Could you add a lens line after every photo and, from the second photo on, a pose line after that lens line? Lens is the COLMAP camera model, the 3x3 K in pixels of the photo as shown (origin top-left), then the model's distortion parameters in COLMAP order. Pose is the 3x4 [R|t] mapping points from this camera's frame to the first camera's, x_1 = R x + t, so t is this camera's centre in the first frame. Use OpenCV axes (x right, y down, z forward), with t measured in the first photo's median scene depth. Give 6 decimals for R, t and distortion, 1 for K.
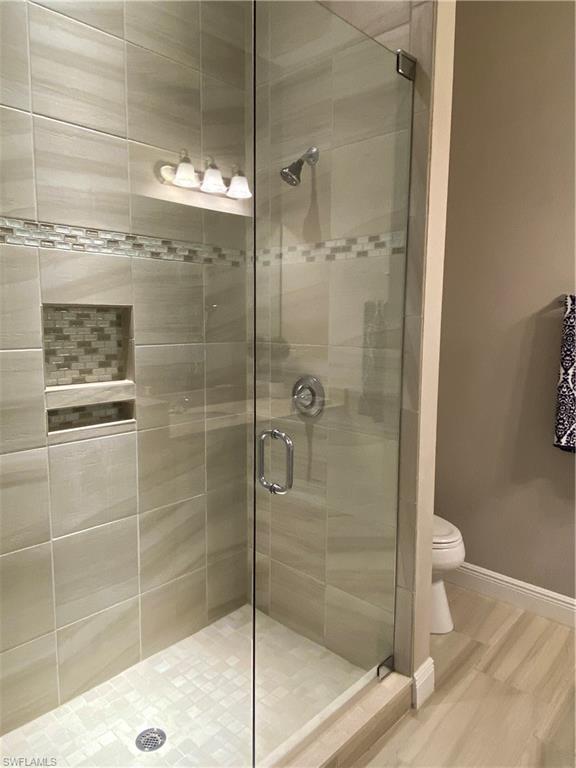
lens RADIAL K [[523.0, 0, 287.4], [0, 523.0, 382.8], [0, 0, 1]] dist [0.023303, -0.030841]
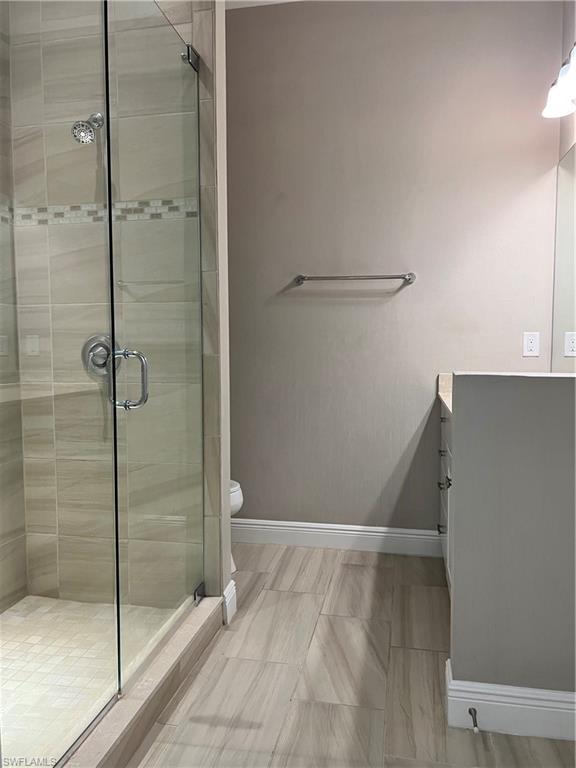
lens RADIAL K [[578.5, 0, 288.0], [0, 578.5, 384.3], [0, 0, 1]] dist [-0.019014, -0.003688]
pose [[0.852263, -0.041898, 0.521432, -0.263192], [0.065949, 0.997440, -0.027646, 0.154019], [-0.518939, 0.057950, 0.852845, -0.143235]]
